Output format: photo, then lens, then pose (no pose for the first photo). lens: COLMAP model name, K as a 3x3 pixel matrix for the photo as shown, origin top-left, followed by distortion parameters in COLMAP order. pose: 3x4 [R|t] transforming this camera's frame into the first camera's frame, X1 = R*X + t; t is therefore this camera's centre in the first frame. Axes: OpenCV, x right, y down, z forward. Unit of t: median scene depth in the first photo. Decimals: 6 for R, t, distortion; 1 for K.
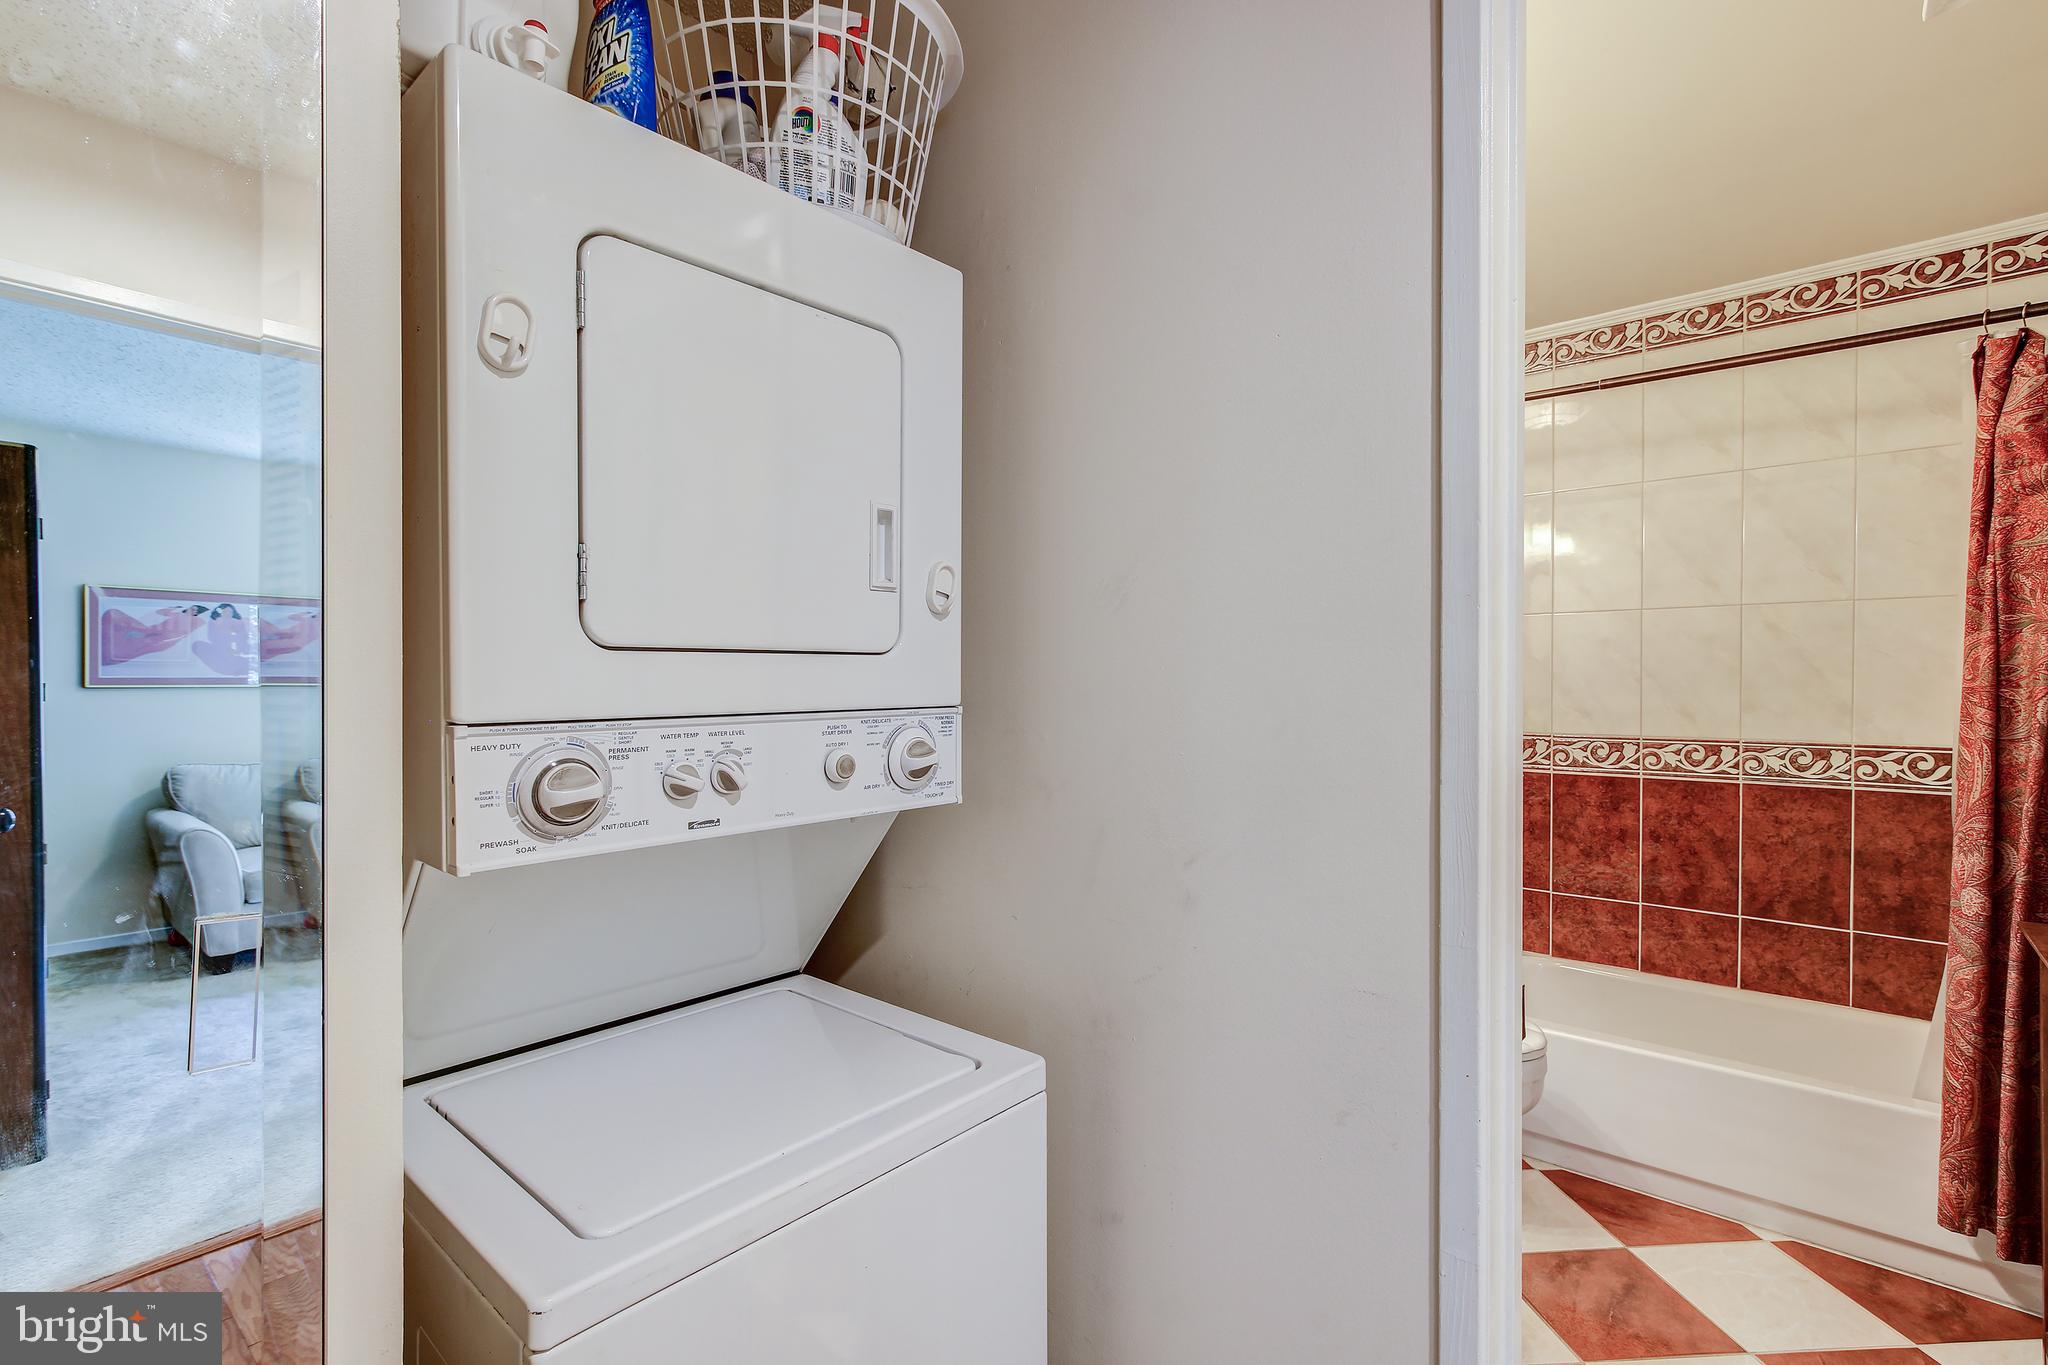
lens RADIAL K [[939.5, 0, 1011.3], [0, 939.5, 688.4], [0, 0, 1]] dist [-0.007626, 0.006323]
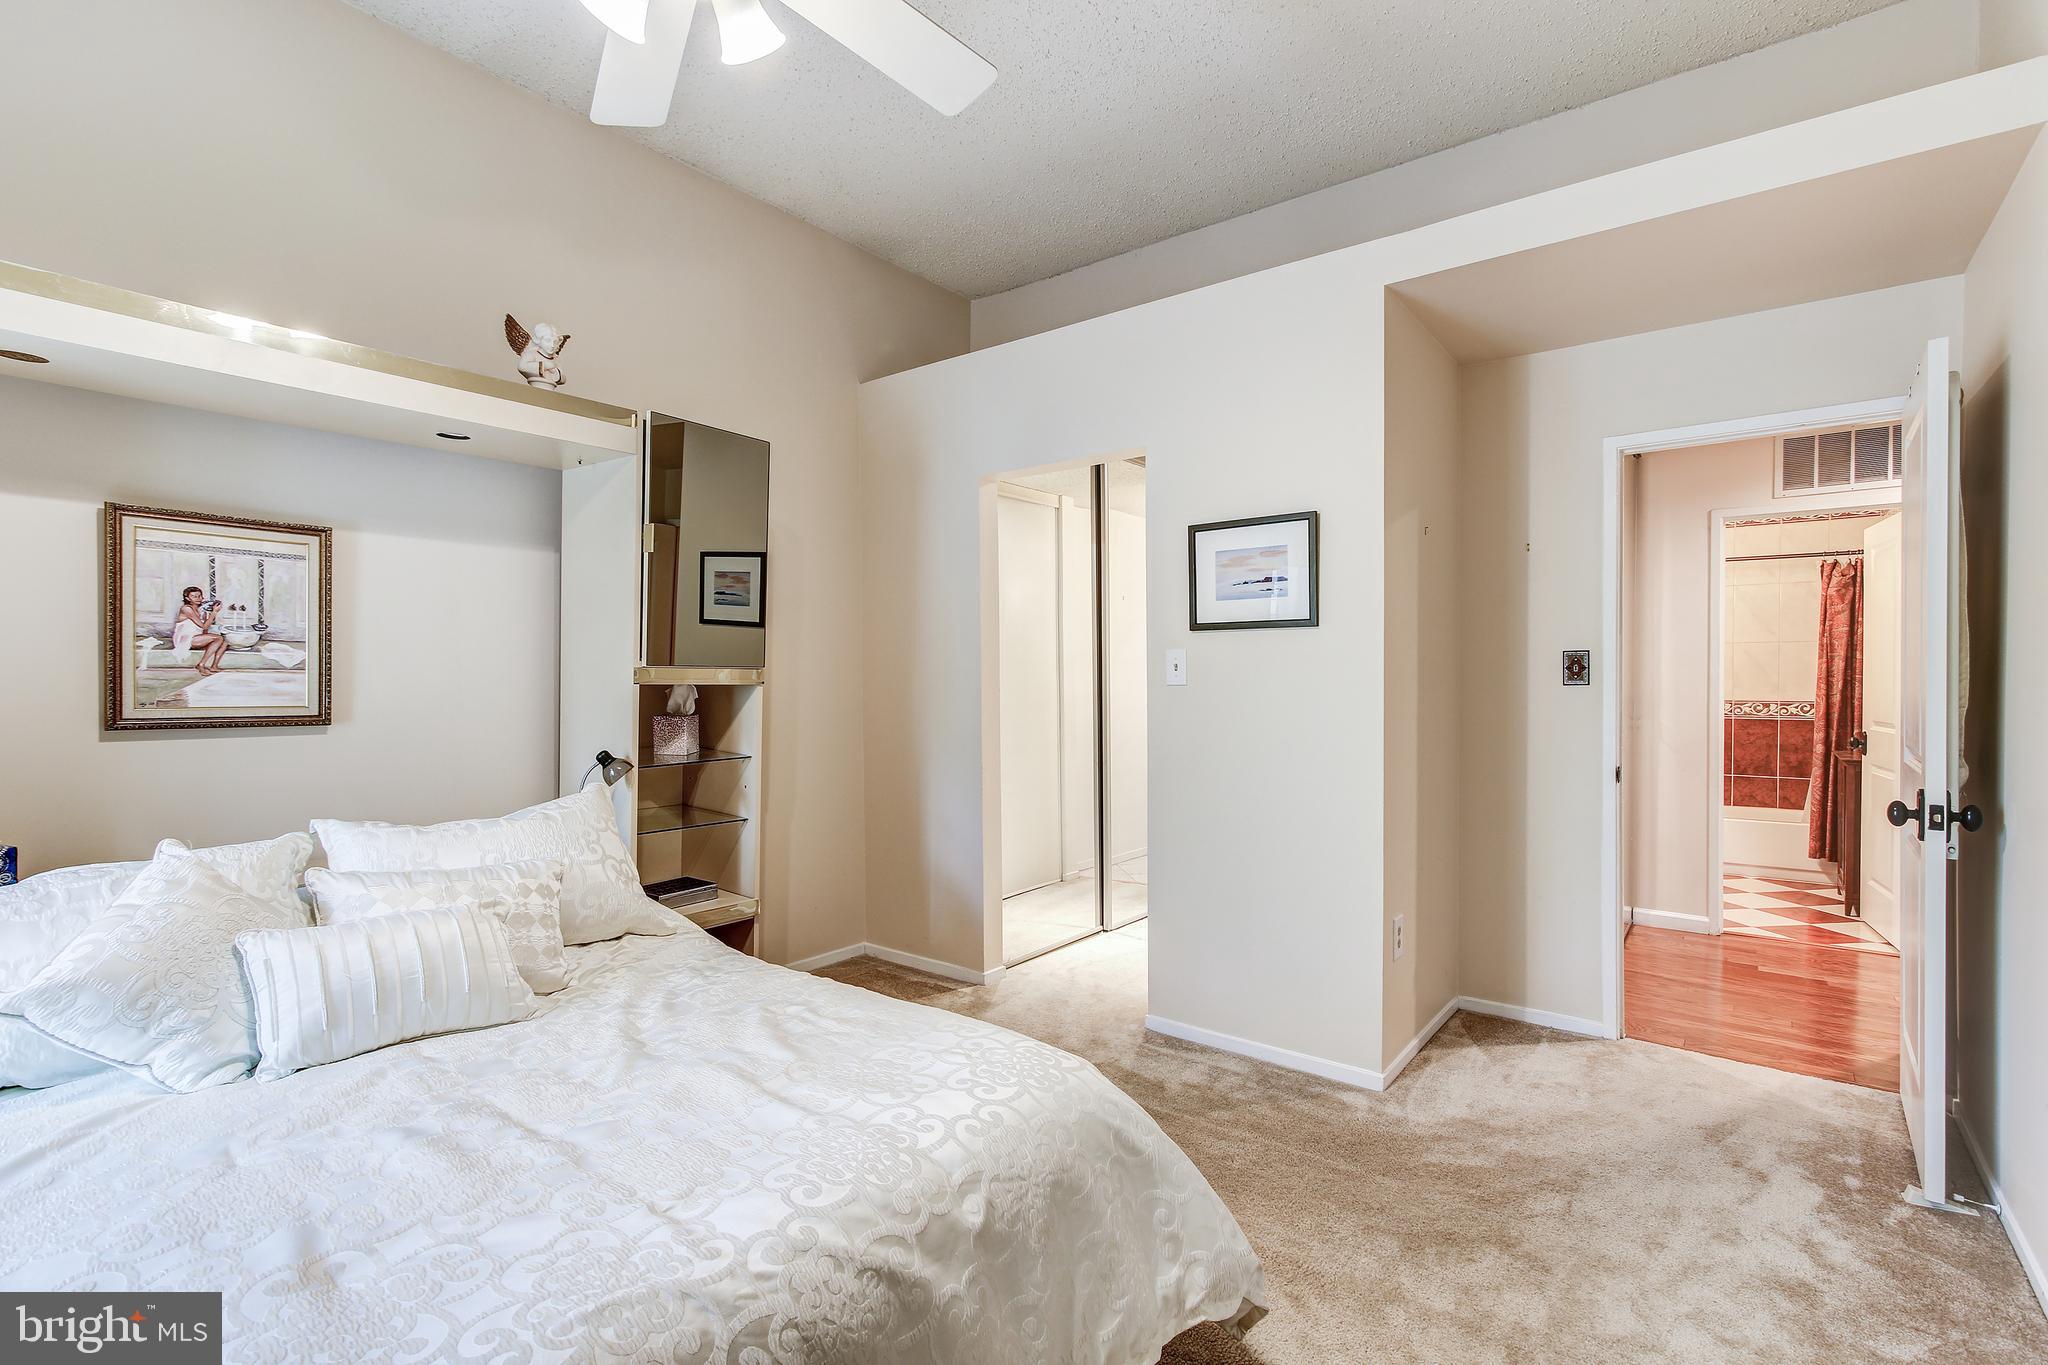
lens RADIAL K [[939.5, 0, 1032.0], [0, 939.5, 678.3], [0, 0, 1]] dist [-0.007626, 0.006323]
pose [[0.996841, 0.004929, 0.079273, -1.694448], [-0.004707, 0.999984, -0.002988, 0.023088], [-0.079287, 0.002605, 0.996848, -1.755434]]
